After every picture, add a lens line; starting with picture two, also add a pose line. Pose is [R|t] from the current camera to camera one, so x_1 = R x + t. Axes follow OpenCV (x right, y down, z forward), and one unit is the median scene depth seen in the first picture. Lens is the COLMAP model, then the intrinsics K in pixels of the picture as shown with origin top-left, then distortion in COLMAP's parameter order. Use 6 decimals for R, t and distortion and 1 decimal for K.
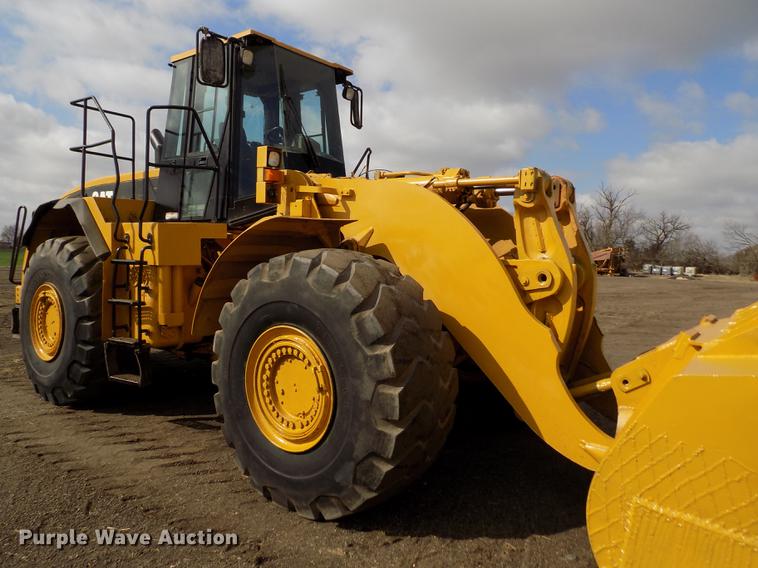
lens RADIAL K [[560.0, 0, 380.4], [0, 560.0, 276.5], [0, 0, 1]] dist [-0.075596, 0.096783]
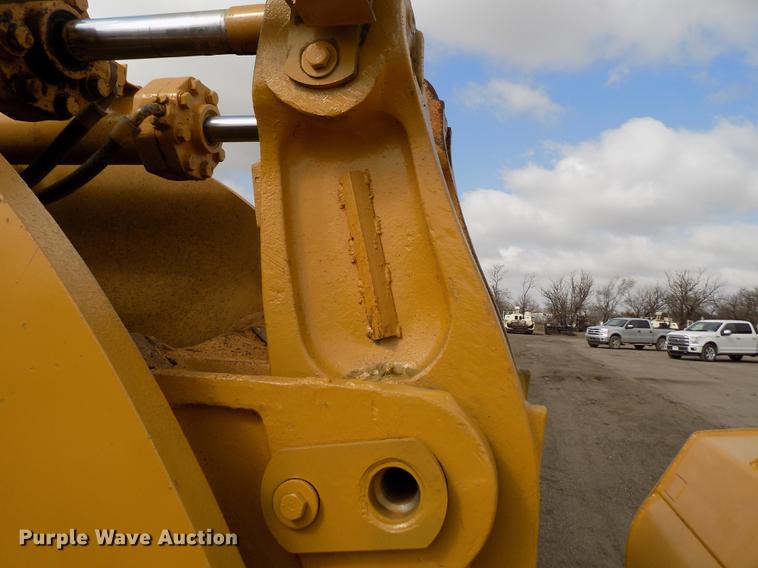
lens RADIAL K [[560.0, 0, 380.4], [0, 560.0, 276.5], [0, 0, 1]] dist [-0.075596, 0.096783]
pose [[0.915506, 0.035140, 0.400767, 0.161016], [-0.003401, 0.996818, -0.079634, -0.040049], [-0.402290, 0.071542, 0.912713, 0.633240]]
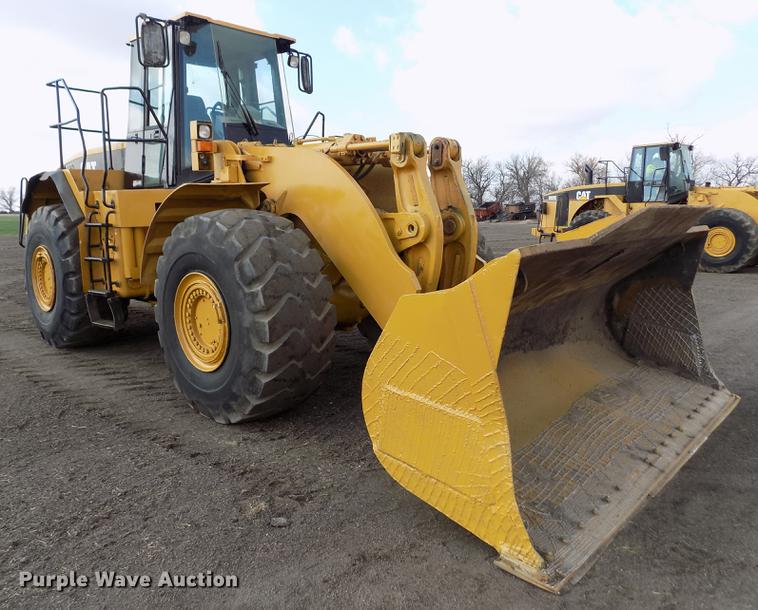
lens RADIAL K [[594.6, 0, 379.0], [0, 594.6, 305.0], [0, 0, 1]] dist [-0.091839, 0.114460]
pose [[0.995474, -0.013556, -0.094058, 0.258577], [0.024583, 0.992818, 0.117079, 0.011598], [0.091796, -0.118861, 0.988658, -0.198308]]
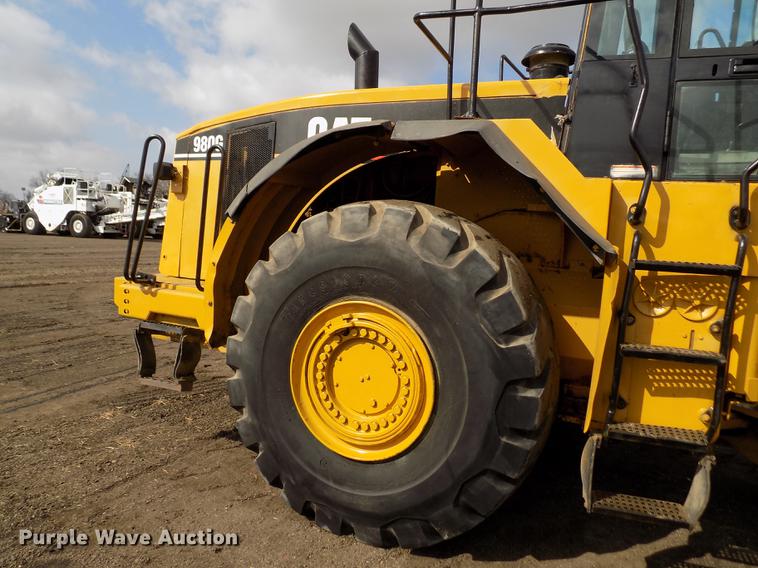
lens RADIAL K [[560.0, 0, 380.4], [0, 560.0, 276.5], [0, 0, 1]] dist [-0.075596, 0.096783]
pose [[0.970927, 0.011312, 0.239109, -0.821559], [-0.023902, 0.998472, 0.049817, -0.035878], [-0.238180, -0.054084, 0.969714, 0.624953]]
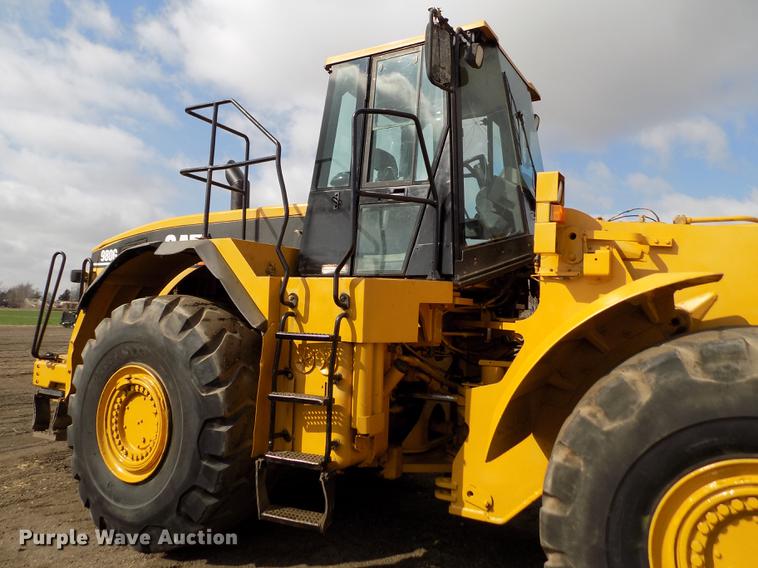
lens RADIAL K [[560.0, 0, 380.4], [0, 560.0, 276.5], [0, 0, 1]] dist [-0.075596, 0.096783]
pose [[0.992051, 0.021615, 0.123964, -0.459773], [-0.007842, 0.993841, -0.110534, -0.024925], [-0.125589, 0.108684, 0.986111, 0.330797]]
